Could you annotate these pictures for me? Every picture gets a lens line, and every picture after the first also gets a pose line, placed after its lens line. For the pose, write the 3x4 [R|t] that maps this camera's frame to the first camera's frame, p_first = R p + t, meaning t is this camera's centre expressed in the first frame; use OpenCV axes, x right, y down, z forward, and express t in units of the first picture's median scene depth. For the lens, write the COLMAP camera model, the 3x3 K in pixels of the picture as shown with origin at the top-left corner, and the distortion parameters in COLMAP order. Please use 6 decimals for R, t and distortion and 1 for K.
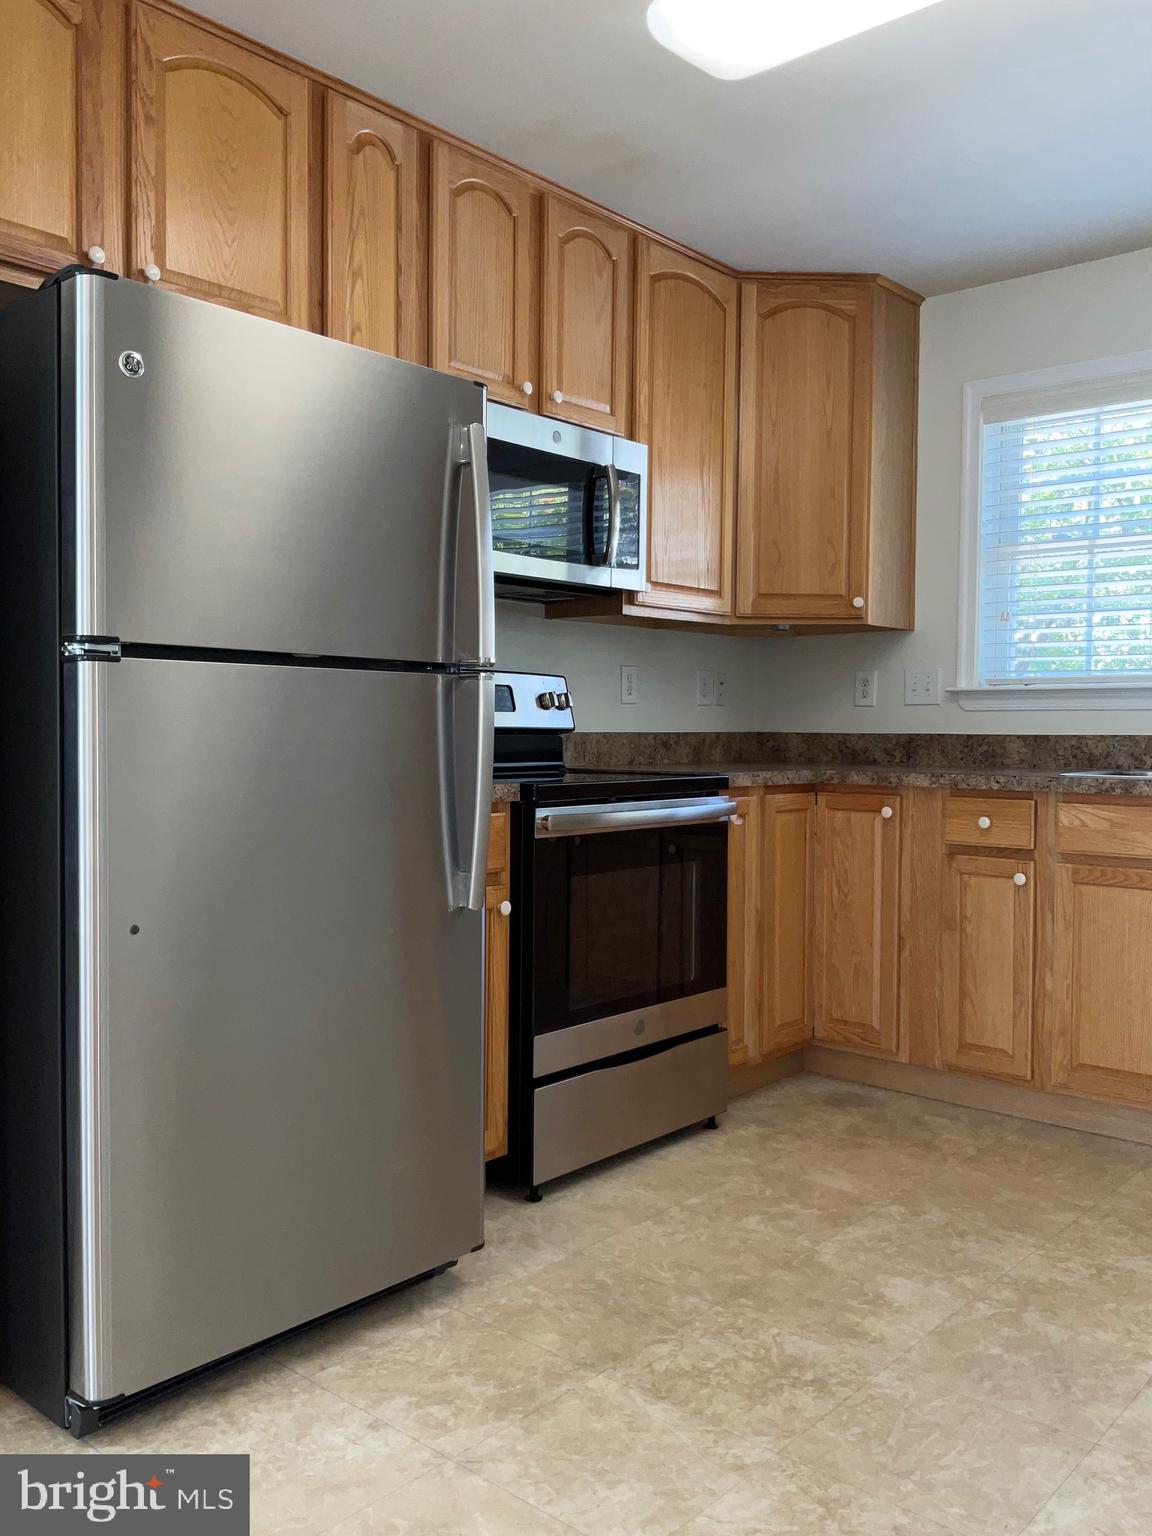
lens RADIAL K [[1276.3, 0, 566.1], [0, 1276.3, 758.3], [0, 0, 1]] dist [0.068538, -0.086629]
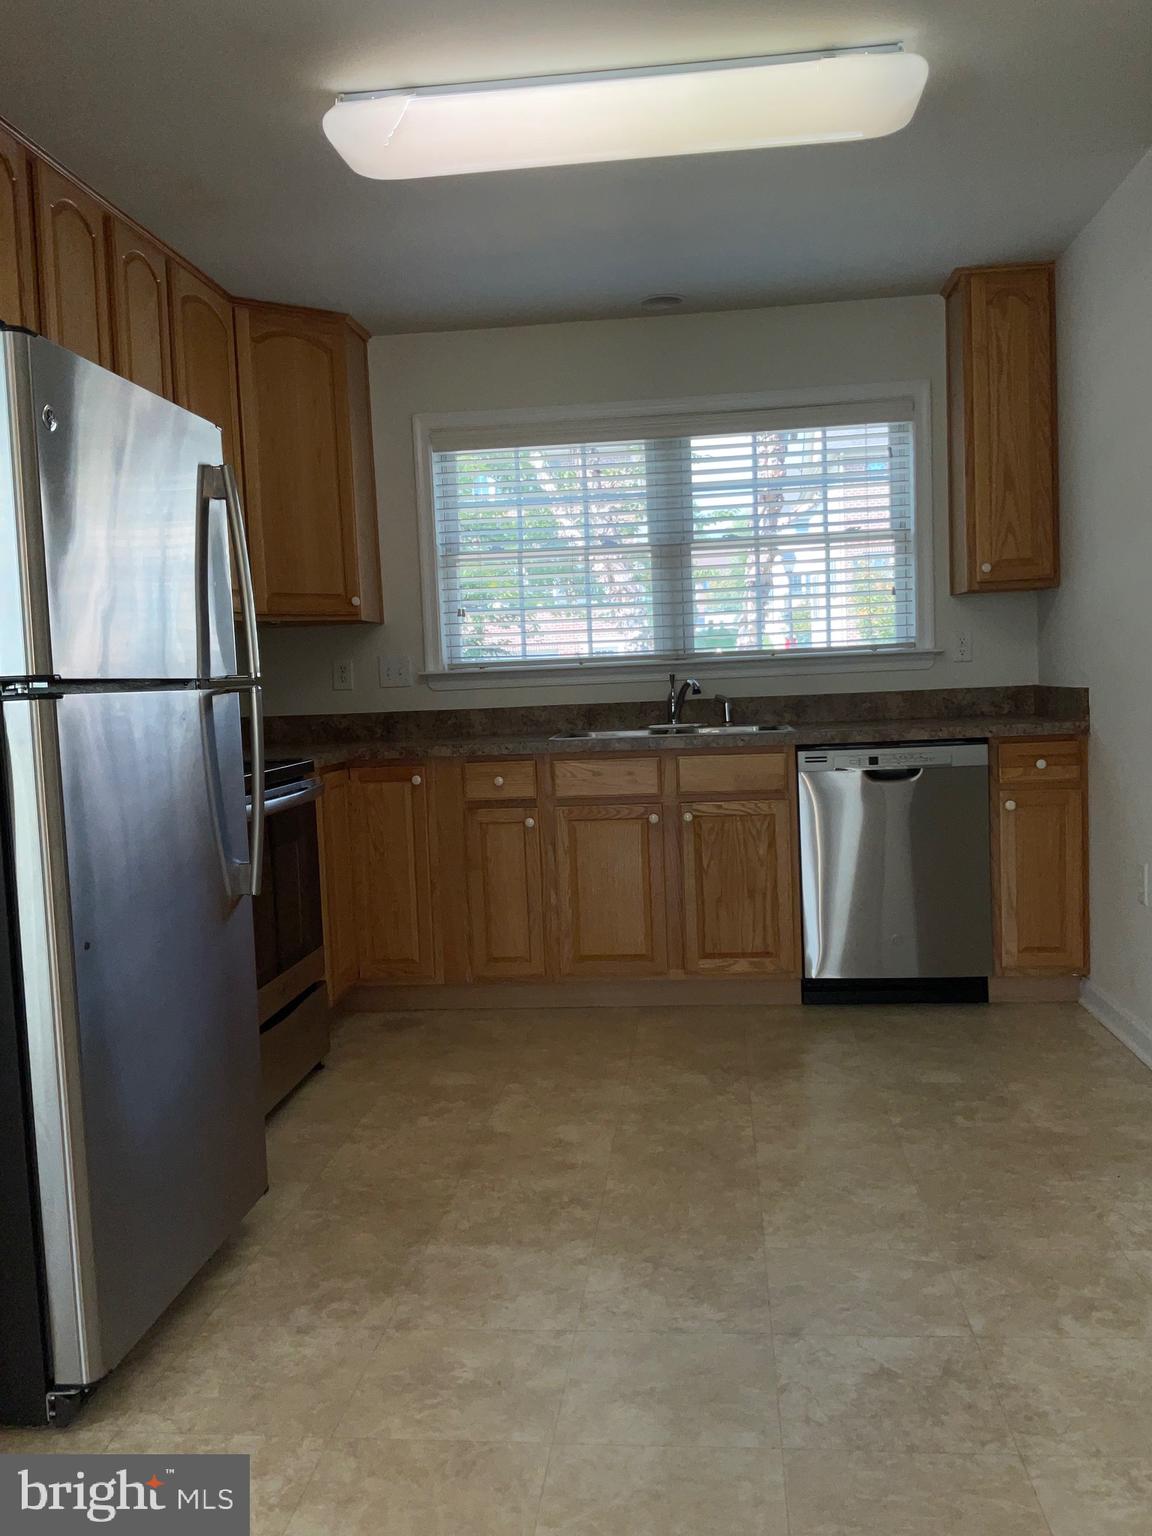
lens RADIAL K [[1276.3, 0, 548.6], [0, 1276.3, 764.3], [0, 0, 1]] dist [0.068538, -0.086629]
pose [[0.821826, -0.081357, 0.563899, -0.351677], [0.063673, 0.996667, 0.050998, -0.028141], [-0.566169, -0.006007, 0.824267, -0.059668]]
